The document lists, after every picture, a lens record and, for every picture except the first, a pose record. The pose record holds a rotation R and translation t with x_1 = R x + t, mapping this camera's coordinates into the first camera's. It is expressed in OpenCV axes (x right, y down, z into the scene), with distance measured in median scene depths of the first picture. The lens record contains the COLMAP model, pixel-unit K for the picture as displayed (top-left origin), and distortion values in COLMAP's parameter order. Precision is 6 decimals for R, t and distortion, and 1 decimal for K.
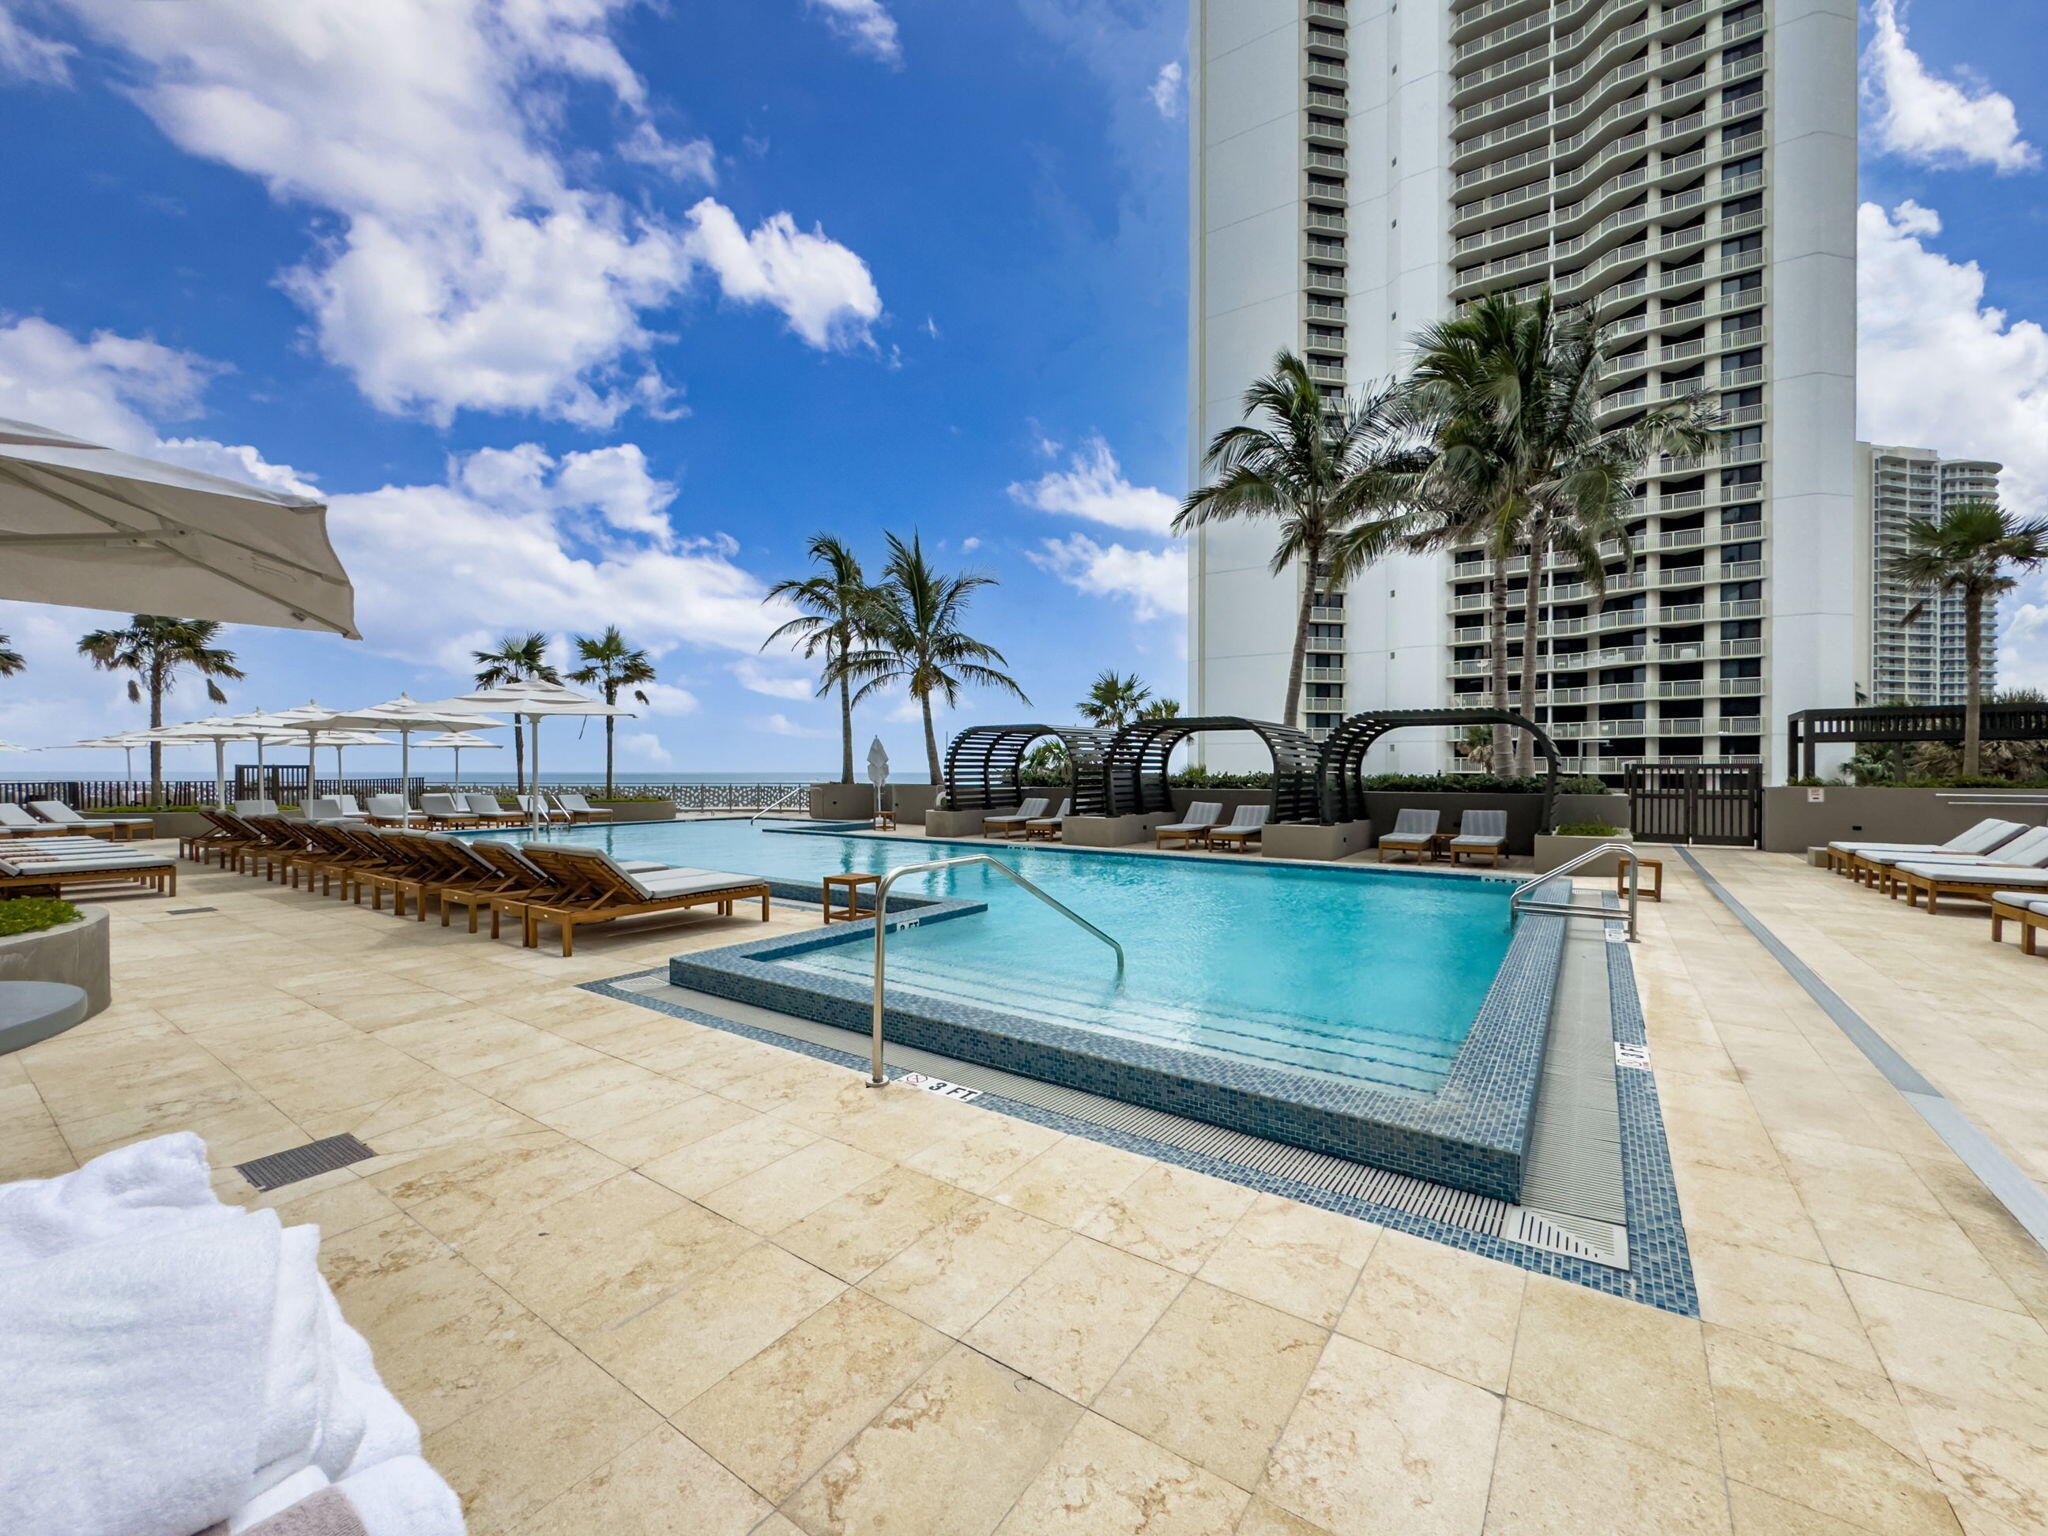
lens RADIAL K [[827.6, 0, 1019.1], [0, 827.6, 778.0], [0, 0, 1]] dist [0.002436, -0.001896]
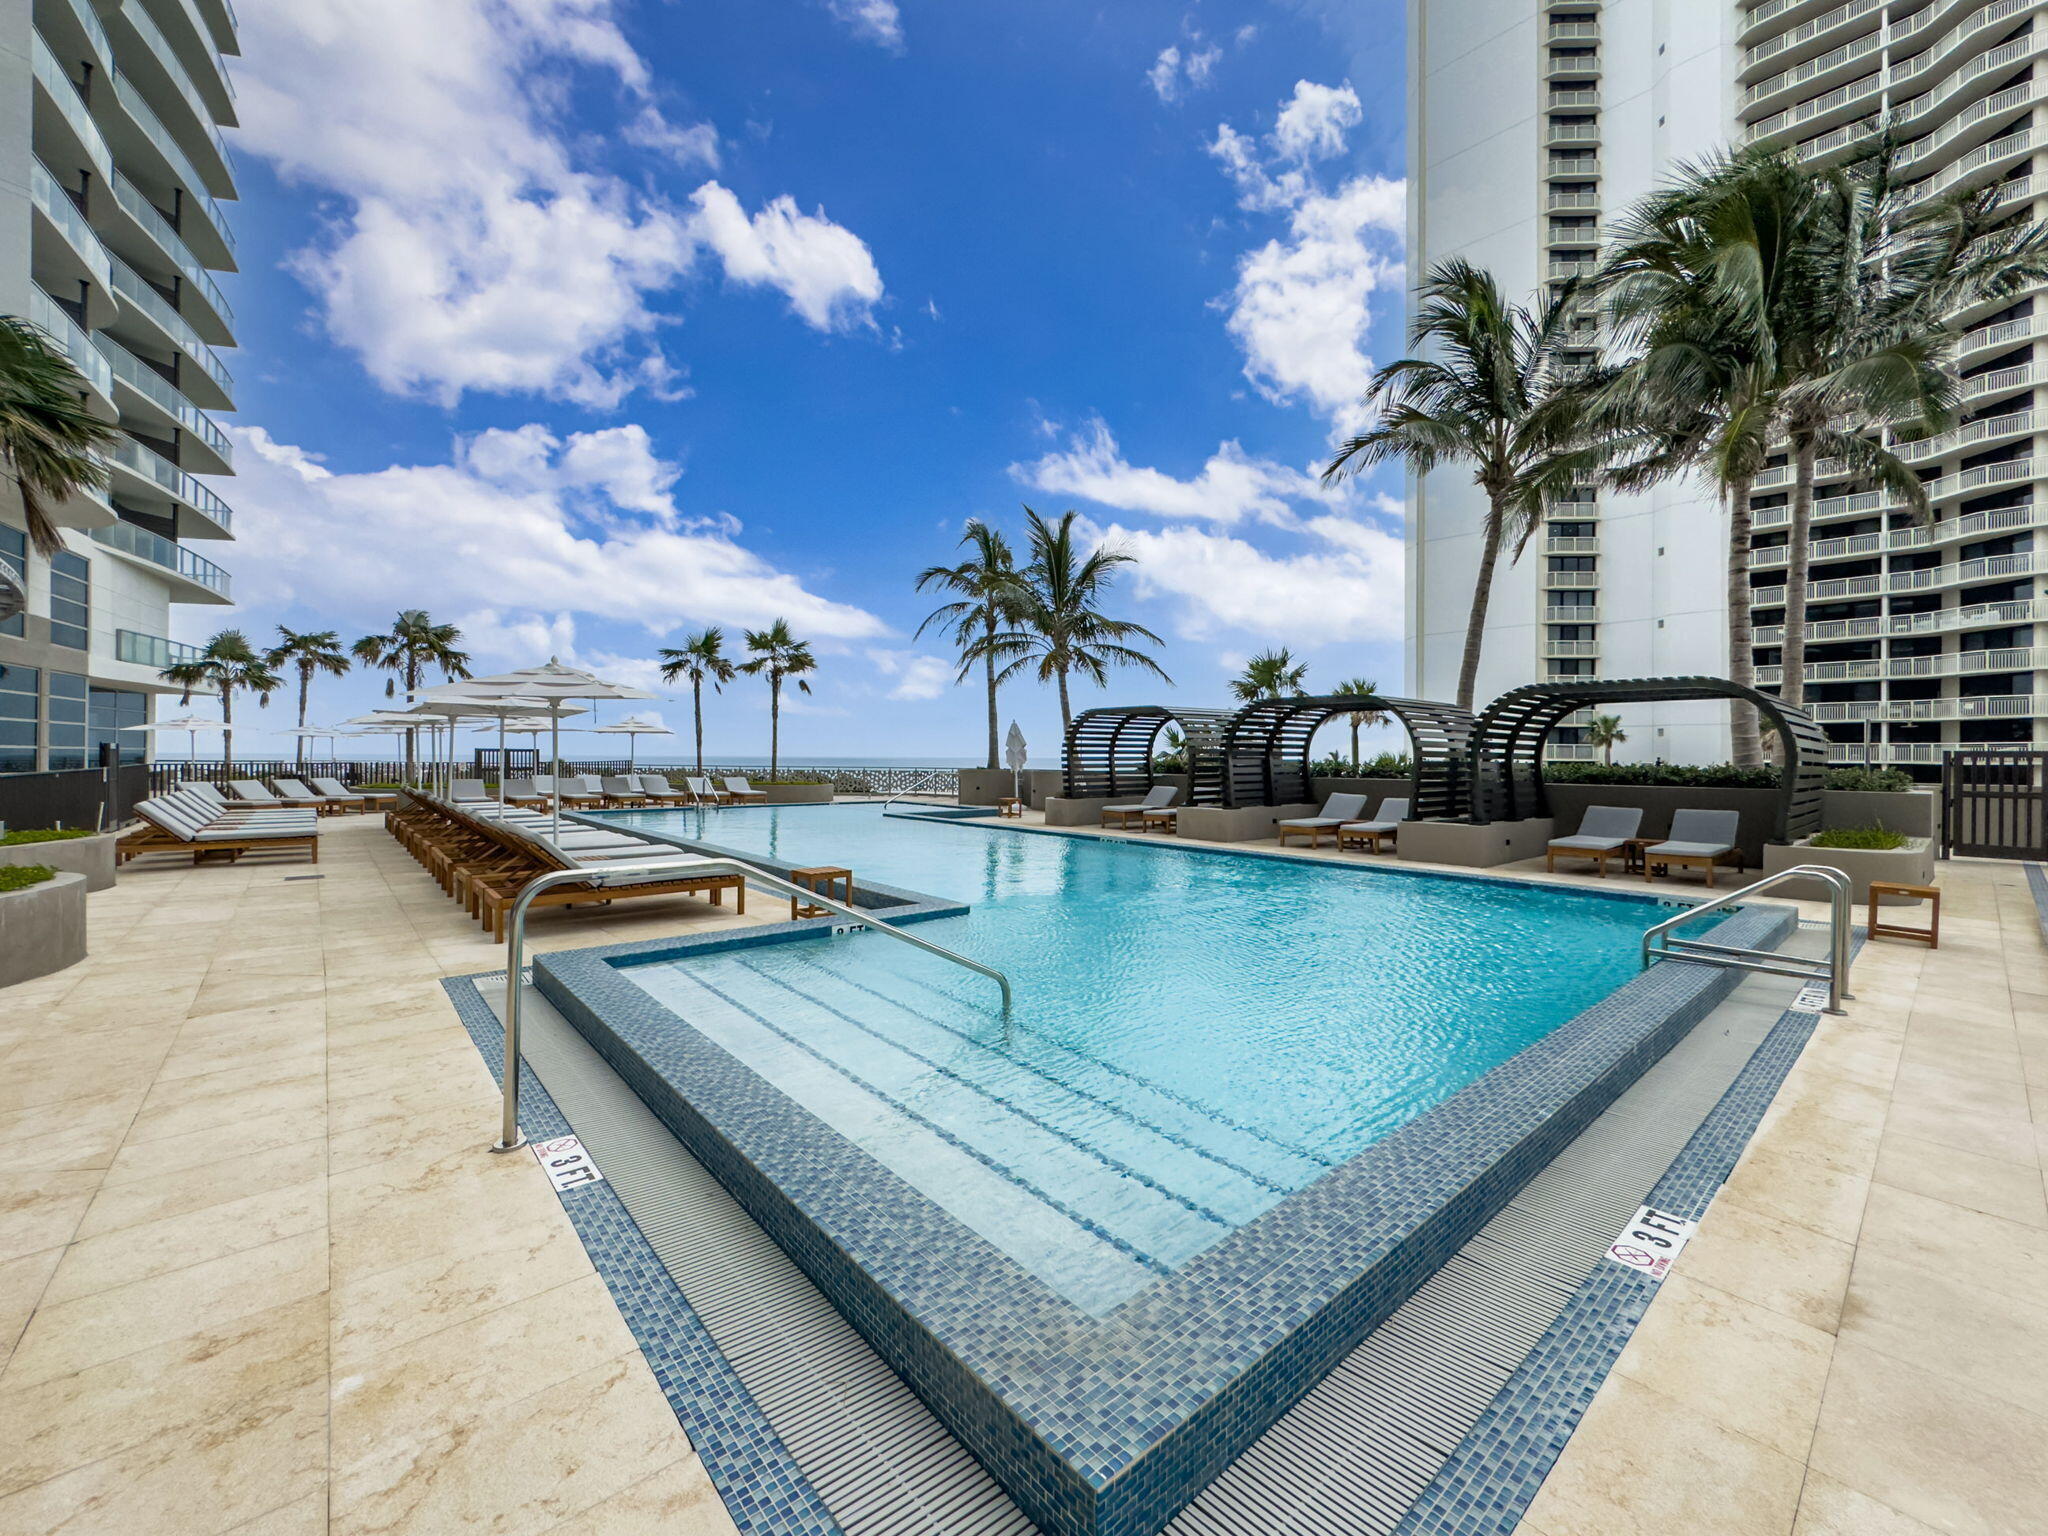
lens RADIAL K [[827.6, 0, 1019.7], [0, 827.6, 758.1], [0, 0, 1]] dist [0.002436, -0.001896]
pose [[0.969828, 0.004657, -0.243745, 0.090764], [-0.006497, 0.999956, -0.006745, 0.000129], [0.243703, 0.008125, 0.969816, 0.064652]]
